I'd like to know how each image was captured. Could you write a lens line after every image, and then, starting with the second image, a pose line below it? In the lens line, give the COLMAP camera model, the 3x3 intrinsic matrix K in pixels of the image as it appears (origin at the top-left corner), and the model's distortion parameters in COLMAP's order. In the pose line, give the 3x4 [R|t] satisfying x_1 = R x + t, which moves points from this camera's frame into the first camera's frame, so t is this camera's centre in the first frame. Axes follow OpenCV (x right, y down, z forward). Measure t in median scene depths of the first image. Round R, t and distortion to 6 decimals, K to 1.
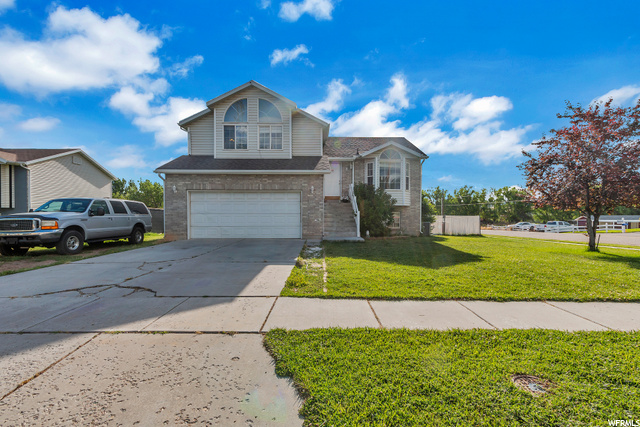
lens RADIAL K [[297.2, 0, 320.0], [0, 297.2, 213.7], [0, 0, 1]] dist [0.004895, 0.000336]
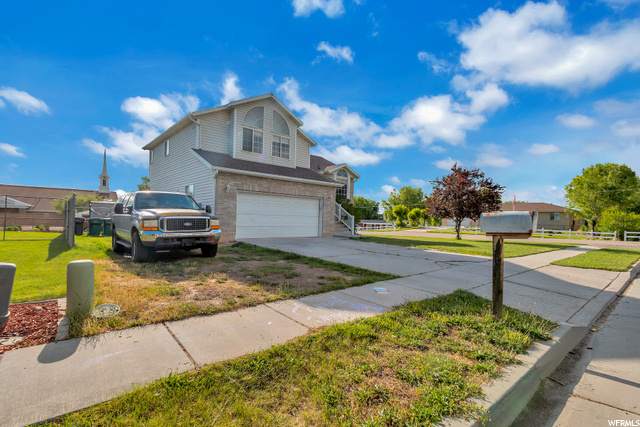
lens RADIAL K [[297.2, 0, 320.0], [0, 297.2, 212.7], [0, 0, 1]] dist [0.004895, 0.000336]
pose [[0.761239, 0.038046, 0.647355, -0.773217], [-0.035004, 0.999233, -0.017565, 0.003912], [-0.647526, -0.009289, 0.761987, 0.055056]]
